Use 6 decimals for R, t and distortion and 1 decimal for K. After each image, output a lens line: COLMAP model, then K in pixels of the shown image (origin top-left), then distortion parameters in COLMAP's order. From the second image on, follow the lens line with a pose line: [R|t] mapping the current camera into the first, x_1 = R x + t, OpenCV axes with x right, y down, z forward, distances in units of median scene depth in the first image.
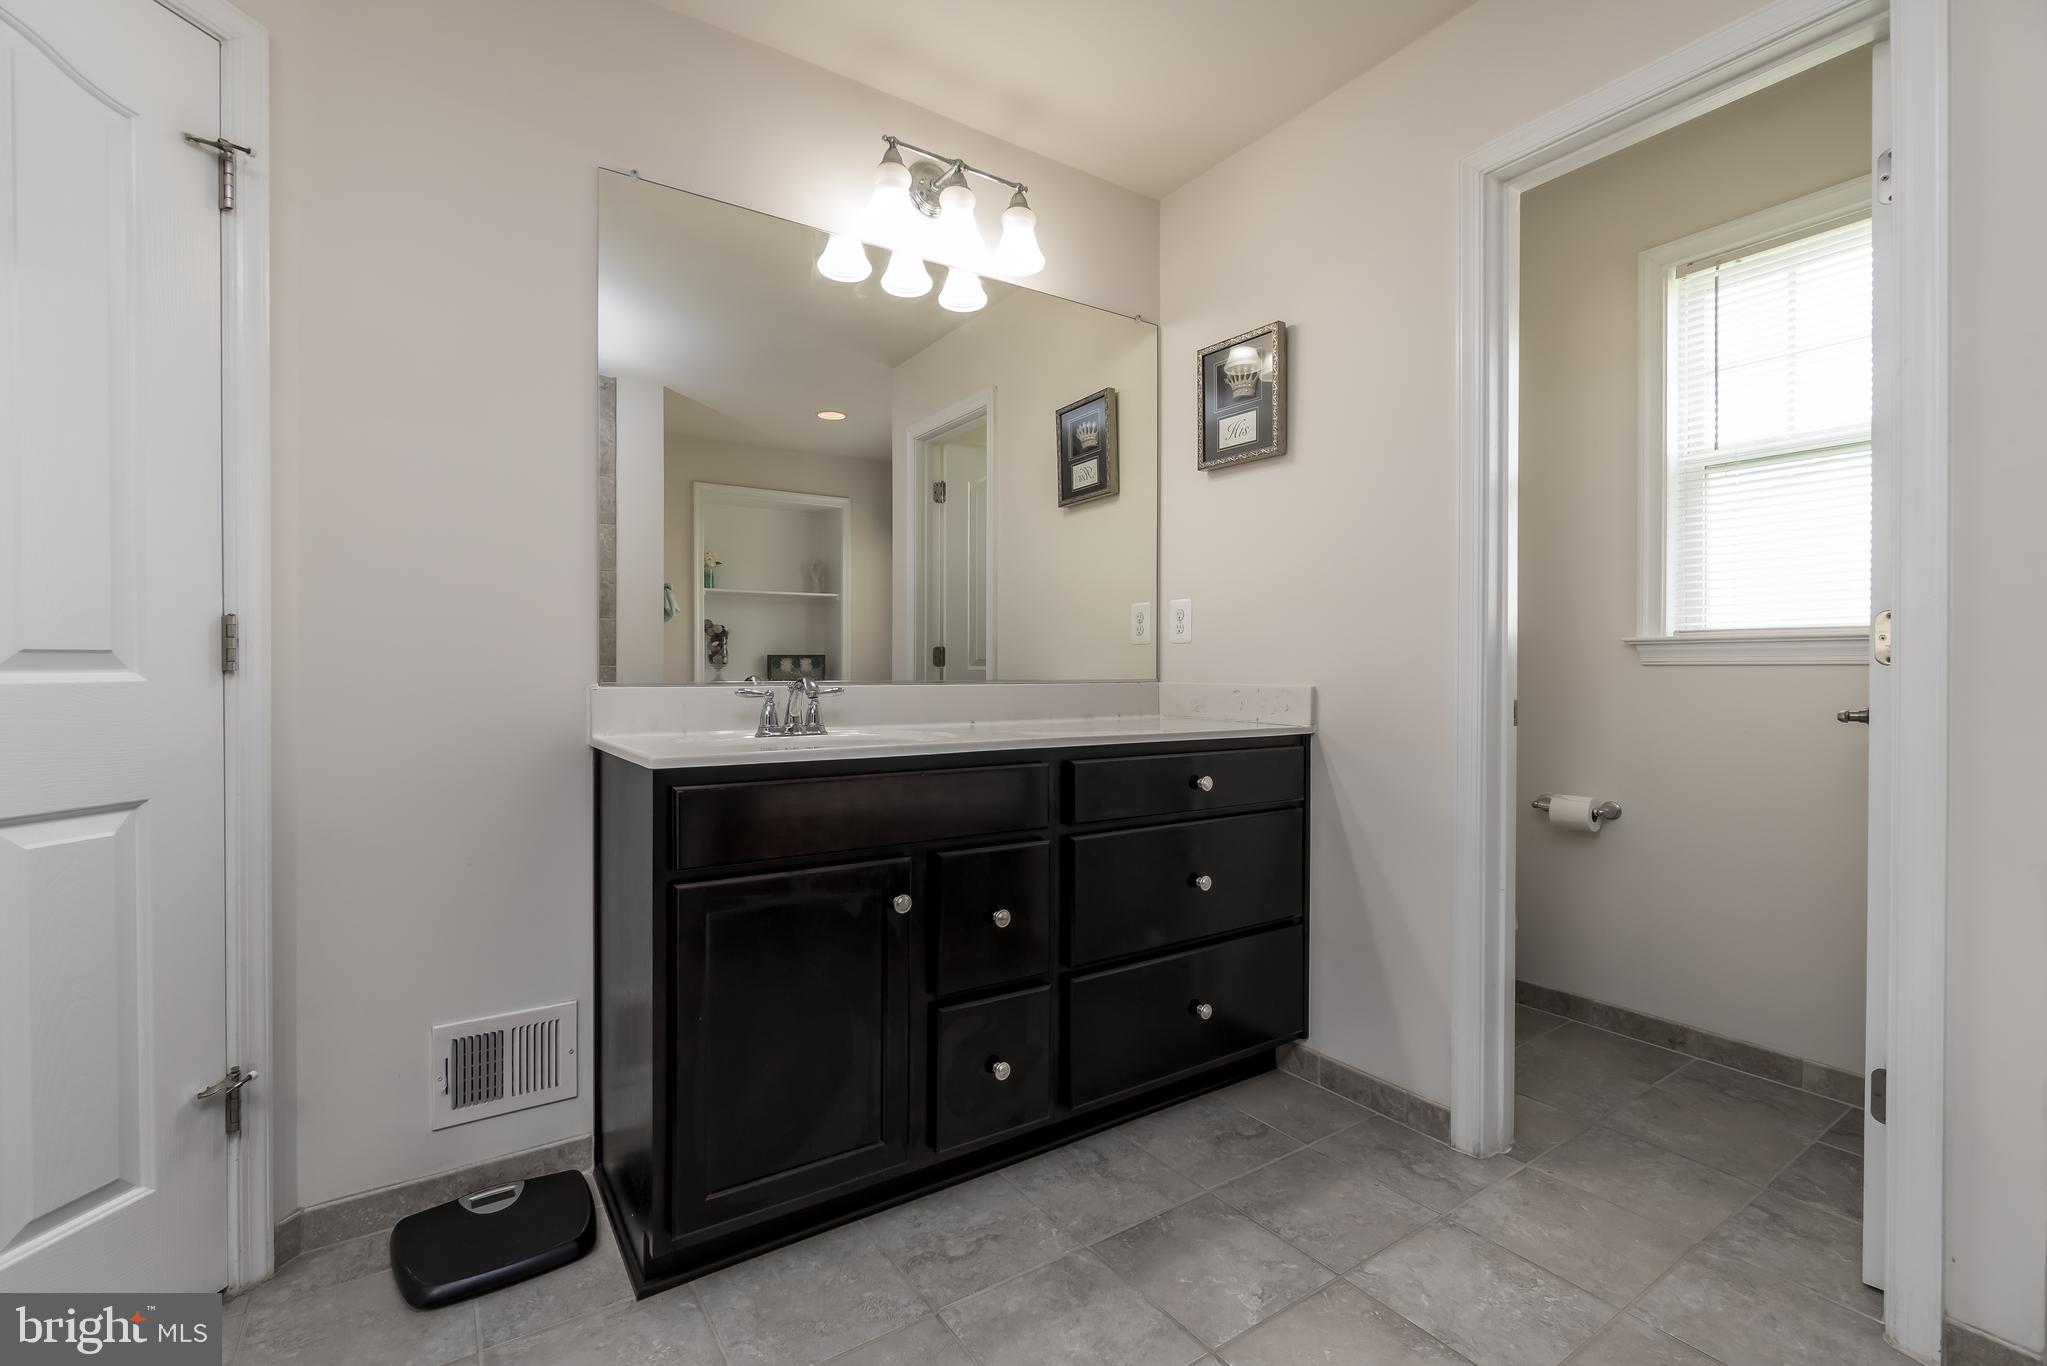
lens RADIAL K [[890.7, 0, 1014.3], [0, 890.7, 671.4], [0, 0, 1]] dist [-0.002196, 0.000636]
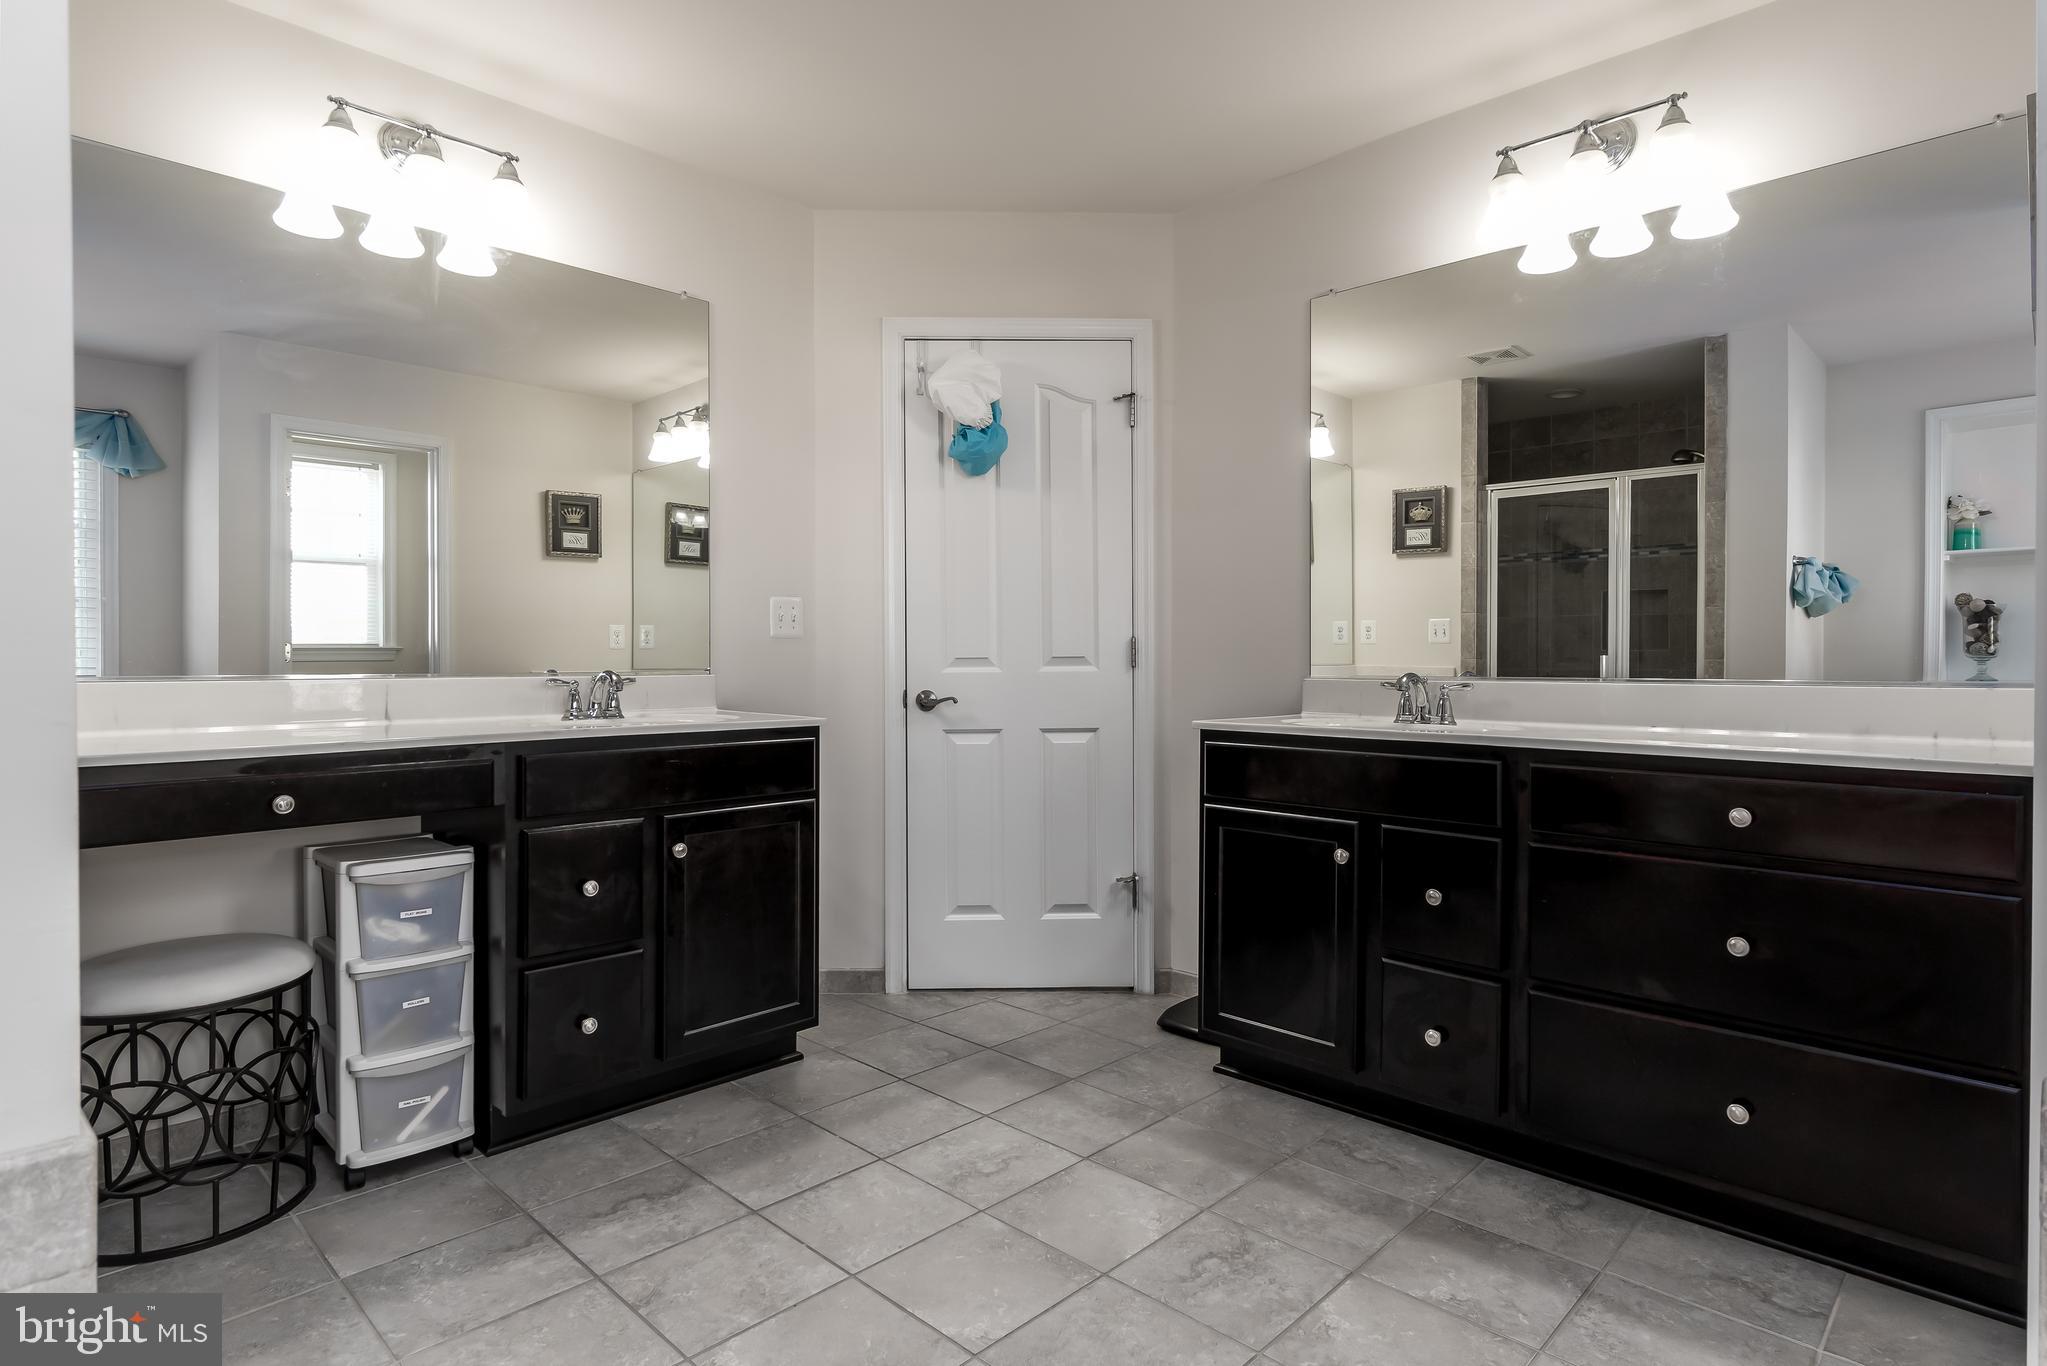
lens RADIAL K [[1083.0, 0, 1029.3], [0, 1083.0, 630.8], [0, 0, 1]] dist [-0.001538, 0.000125]
pose [[0.221455, -0.023958, -0.974876, 1.200268], [-0.001757, 0.999687, -0.024966, -0.015950], [0.975169, 0.007242, 0.221344, 0.225004]]
